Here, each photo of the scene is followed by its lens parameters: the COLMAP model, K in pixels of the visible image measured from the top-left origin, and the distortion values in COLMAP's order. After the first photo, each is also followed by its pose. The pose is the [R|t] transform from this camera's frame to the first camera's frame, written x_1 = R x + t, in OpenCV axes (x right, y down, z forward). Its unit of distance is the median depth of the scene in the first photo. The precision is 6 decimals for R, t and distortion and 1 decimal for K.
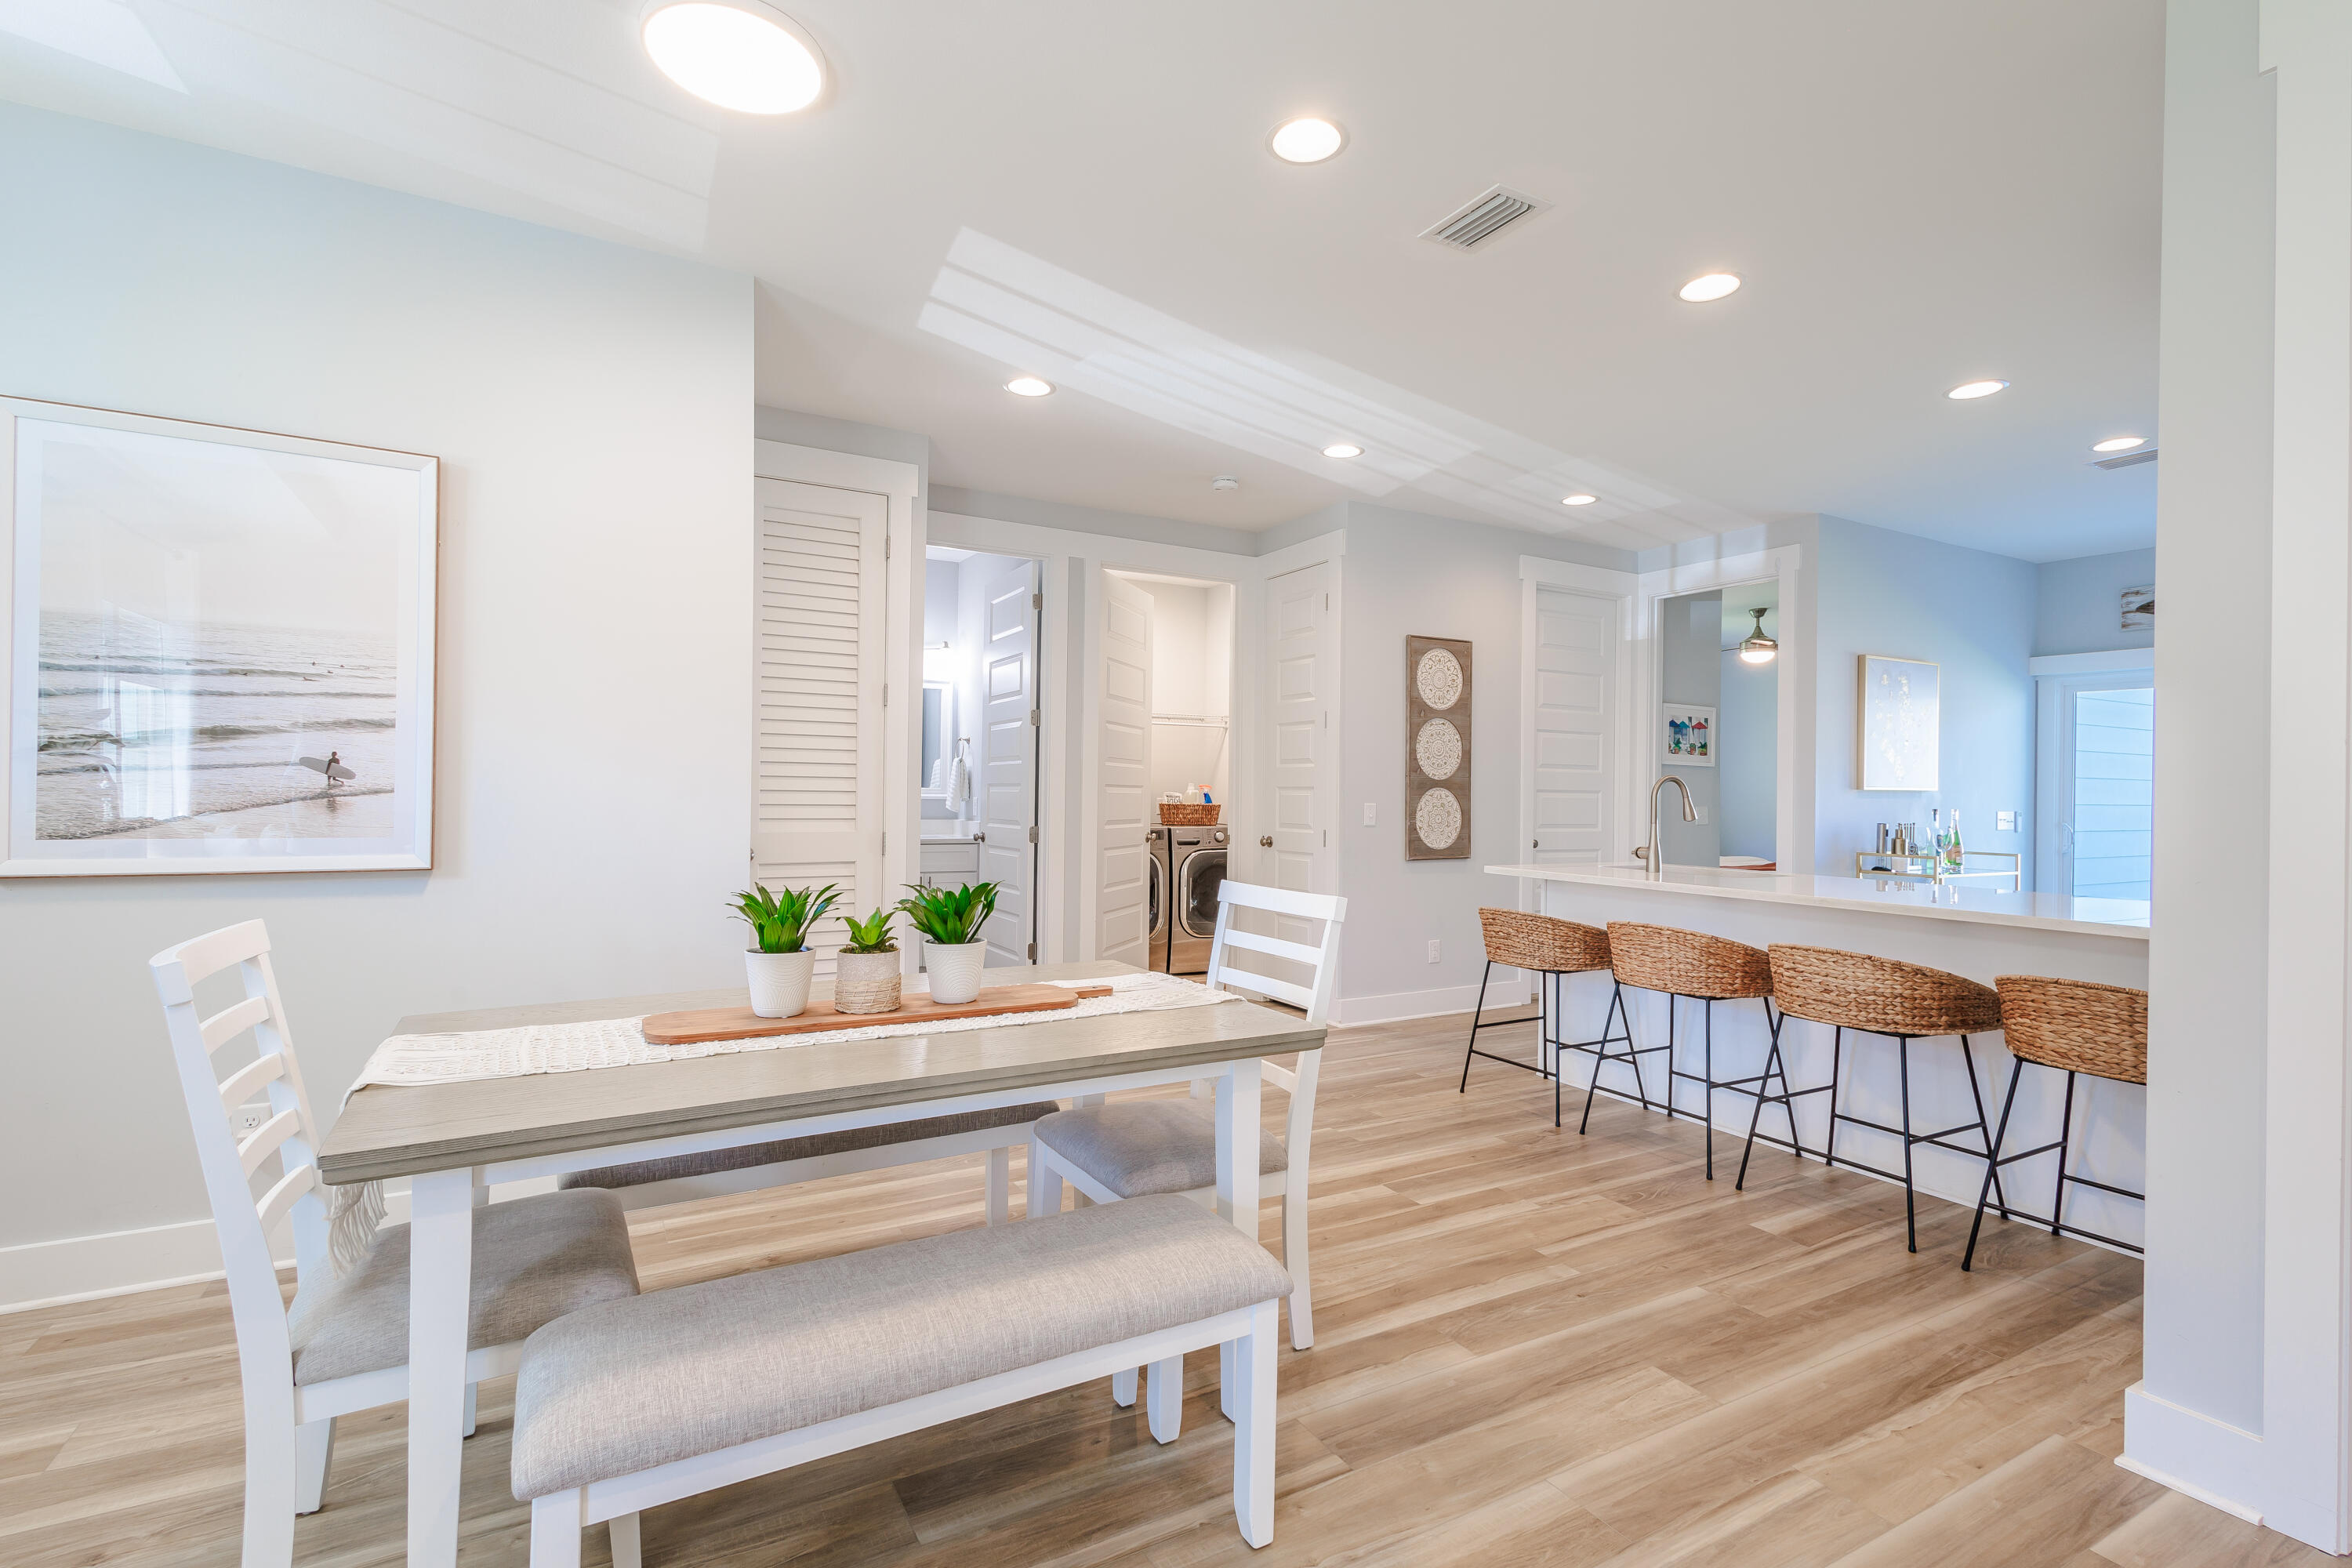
lens RADIAL K [[1091.7, 0, 1176.0], [0, 1091.7, 784.0], [0, 0, 1]] dist [0.008531, -0.000446]
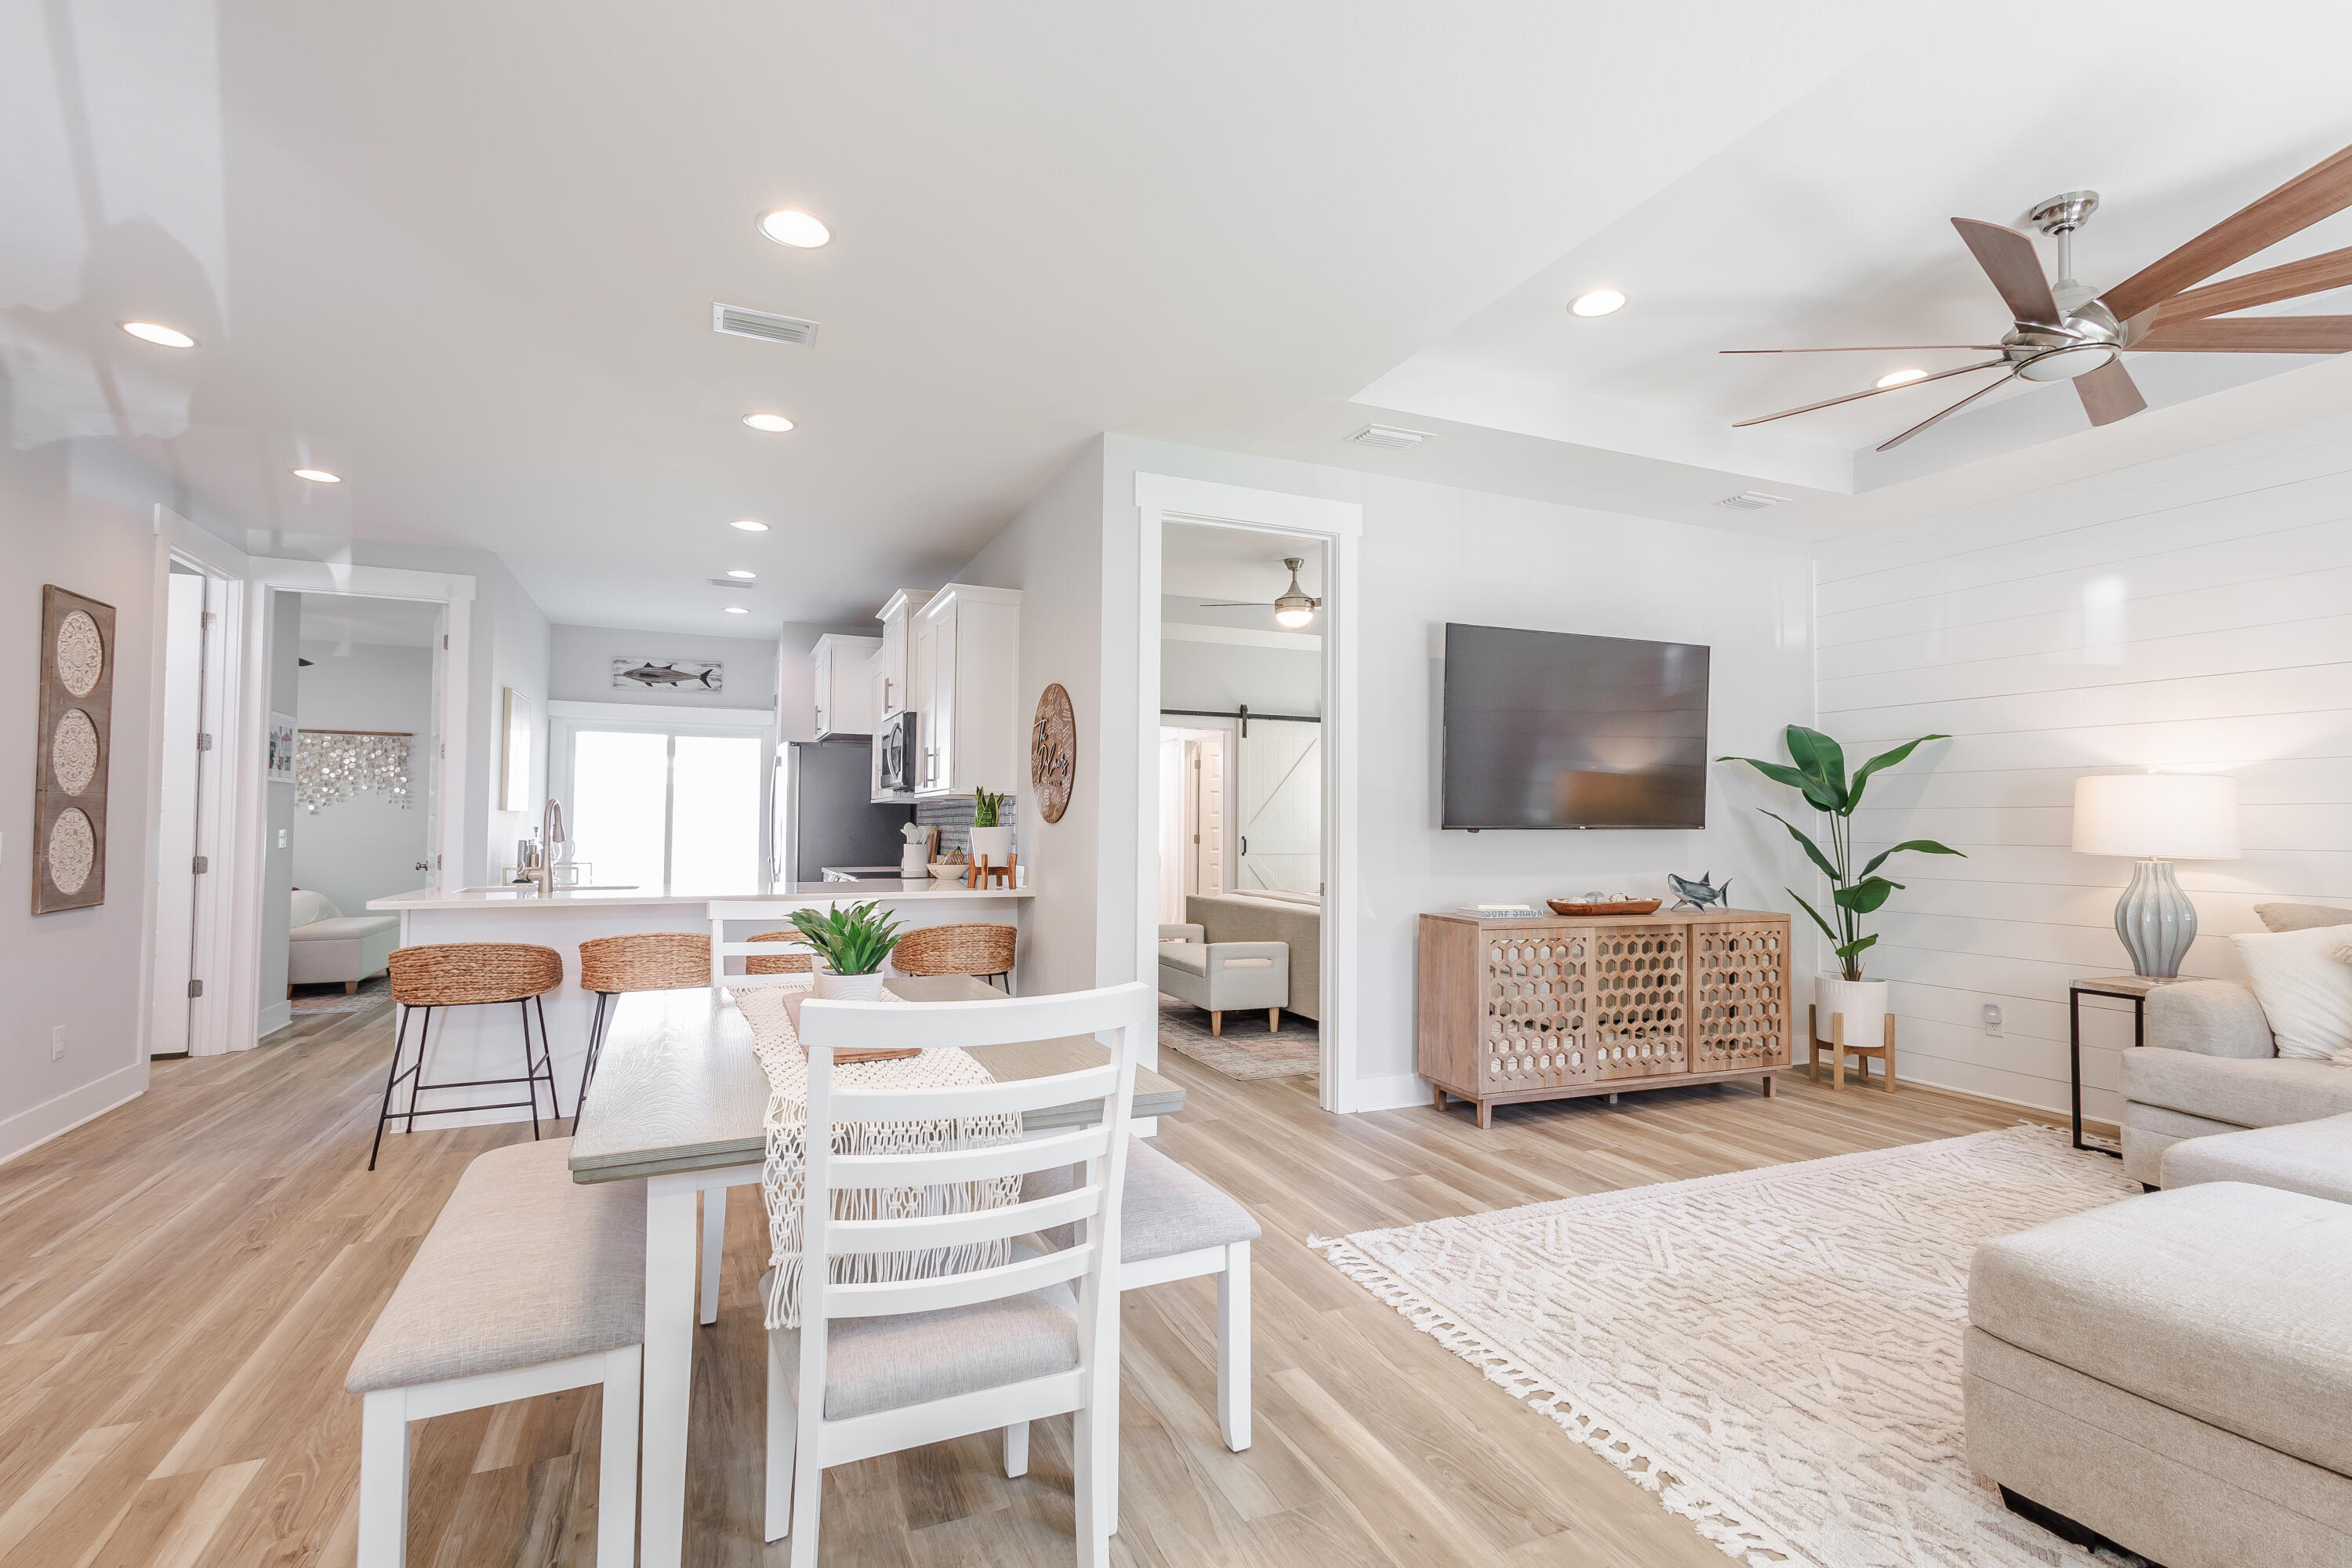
lens RADIAL K [[1091.7, 0, 1176.0], [0, 1091.7, 784.0], [0, 0, 1]] dist [0.008531, -0.000446]
pose [[0.091513, 0.024986, 0.995490, -0.753141], [-0.014761, 0.999609, -0.023733, -0.009783], [-0.995694, -0.012522, 0.091846, 0.420906]]
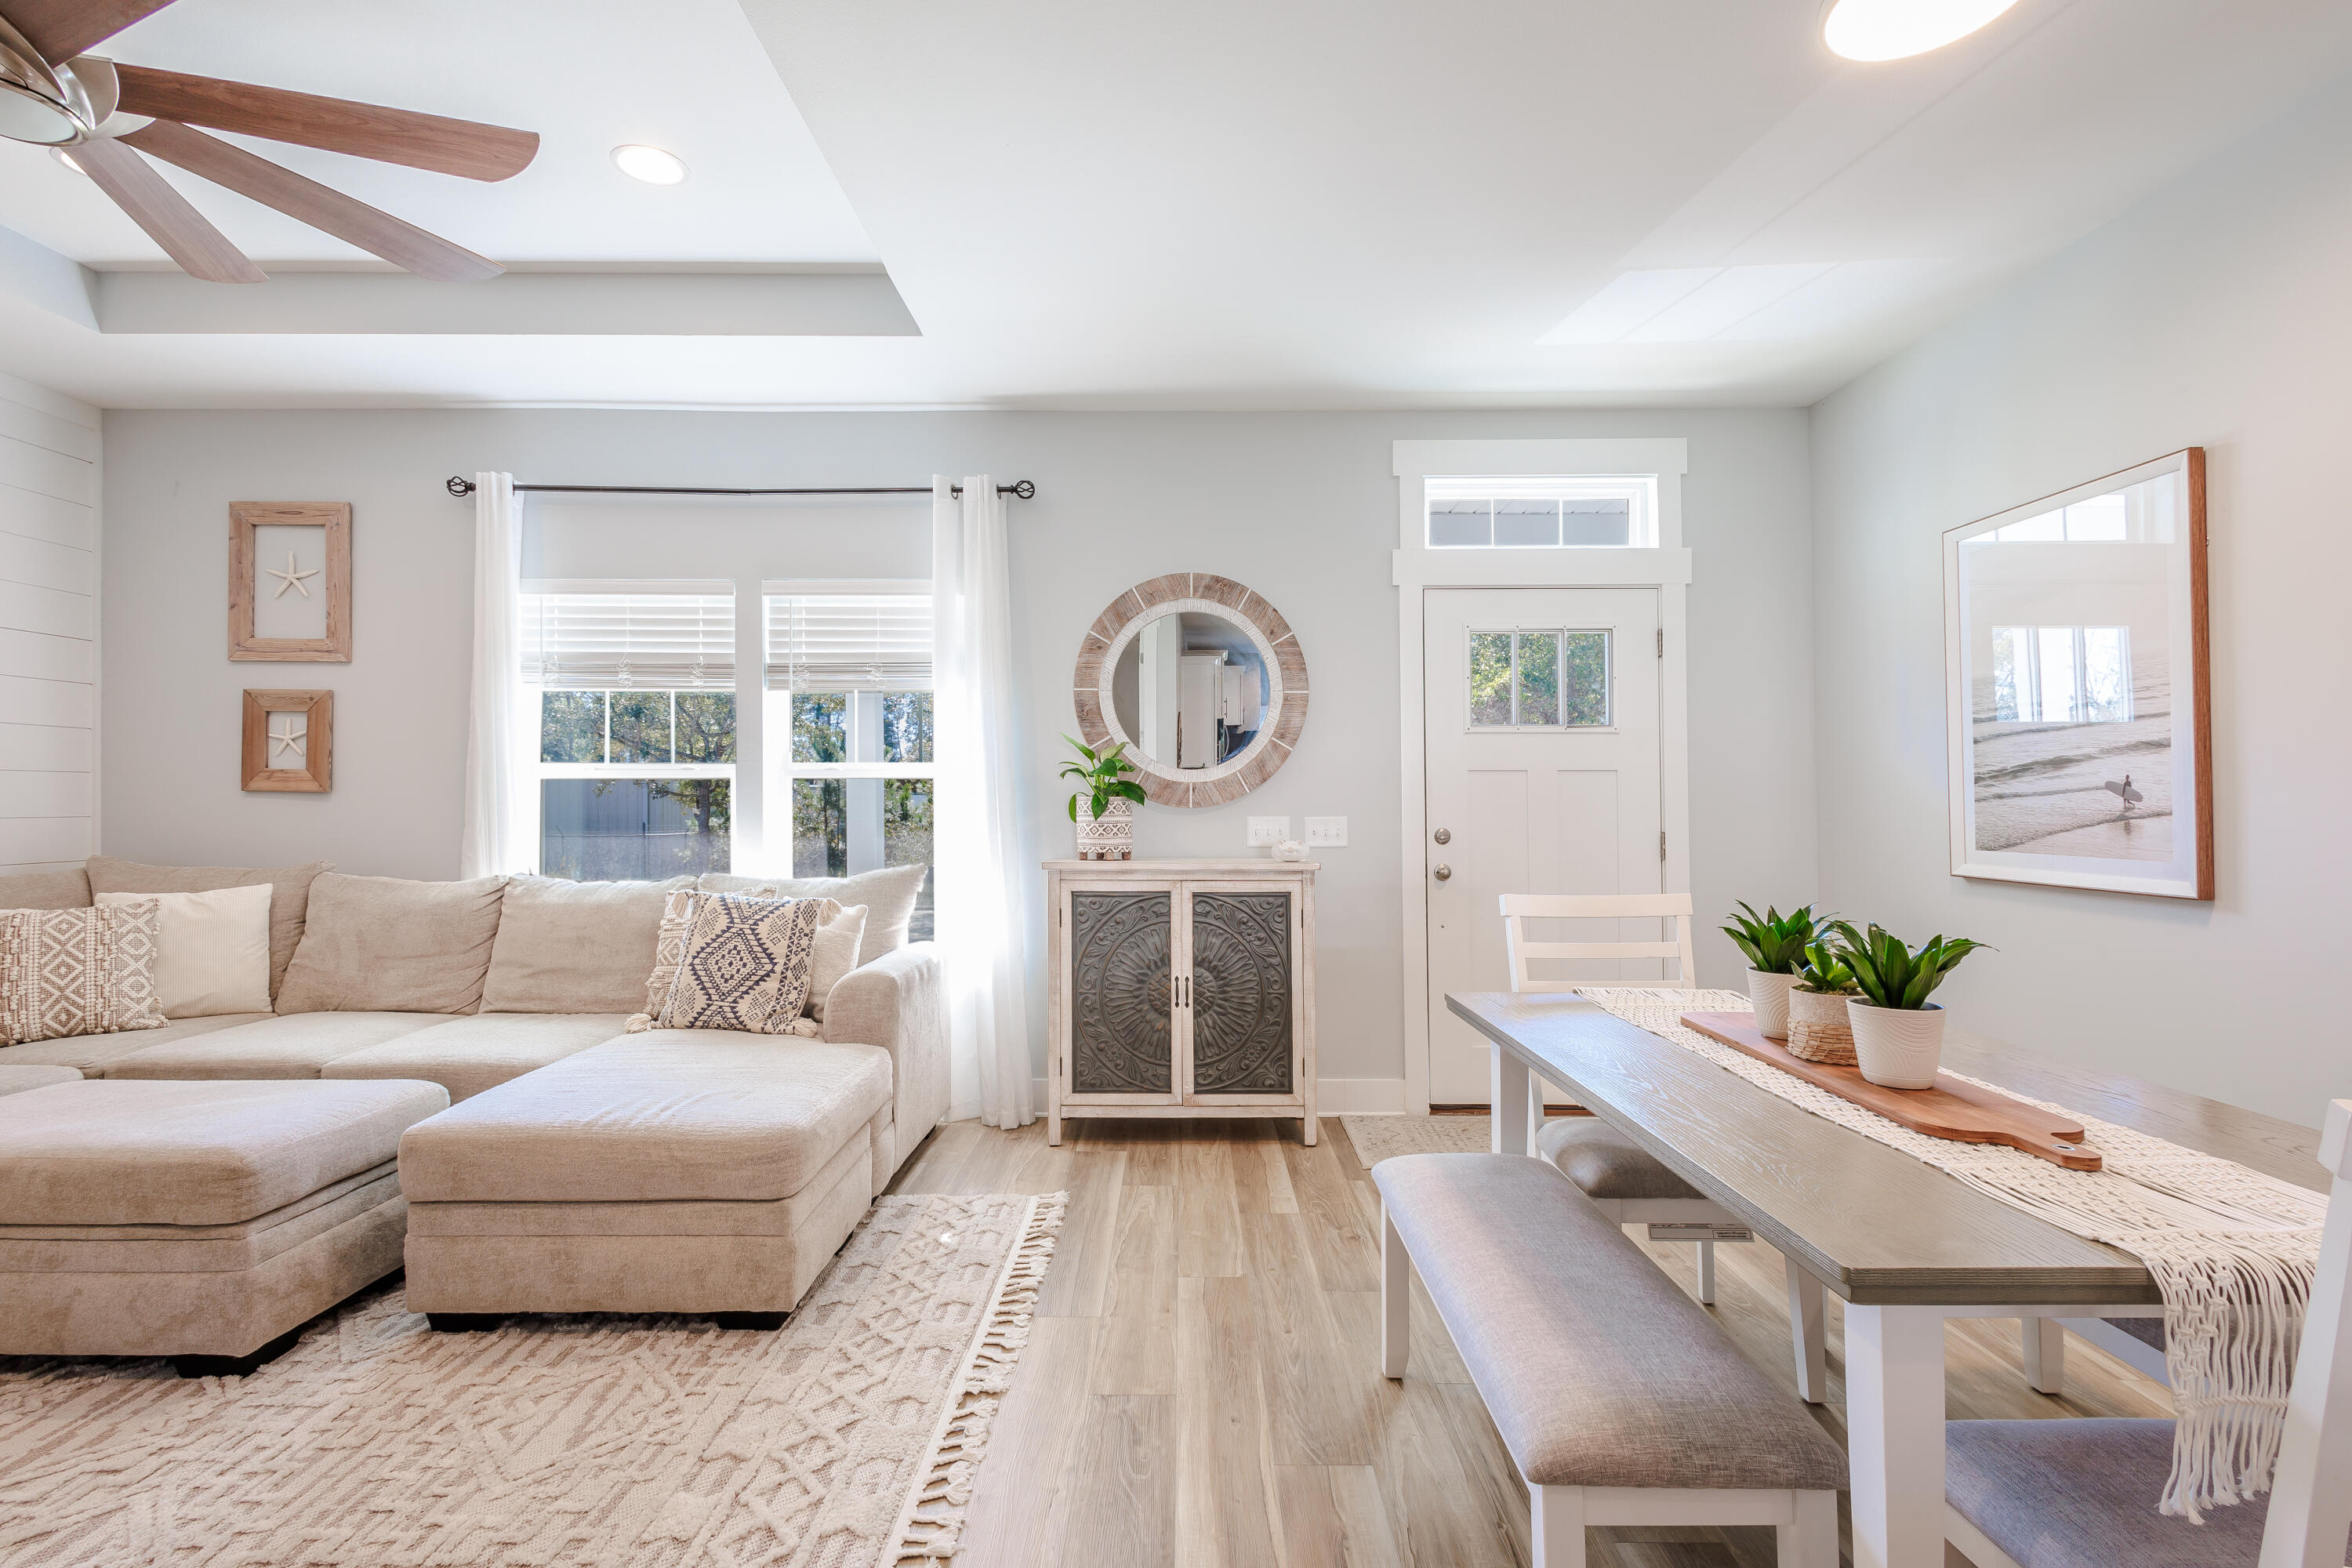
lens RADIAL K [[1091.7, 0, 1176.0], [0, 1091.7, 784.0], [0, 0, 1]] dist [0.008531, -0.000446]
pose [[-0.490806, -0.026102, -0.870878, 0.500094], [0.001242, 0.999529, -0.030658, 0.008280], [0.871268, -0.016129, -0.490543, 0.657021]]
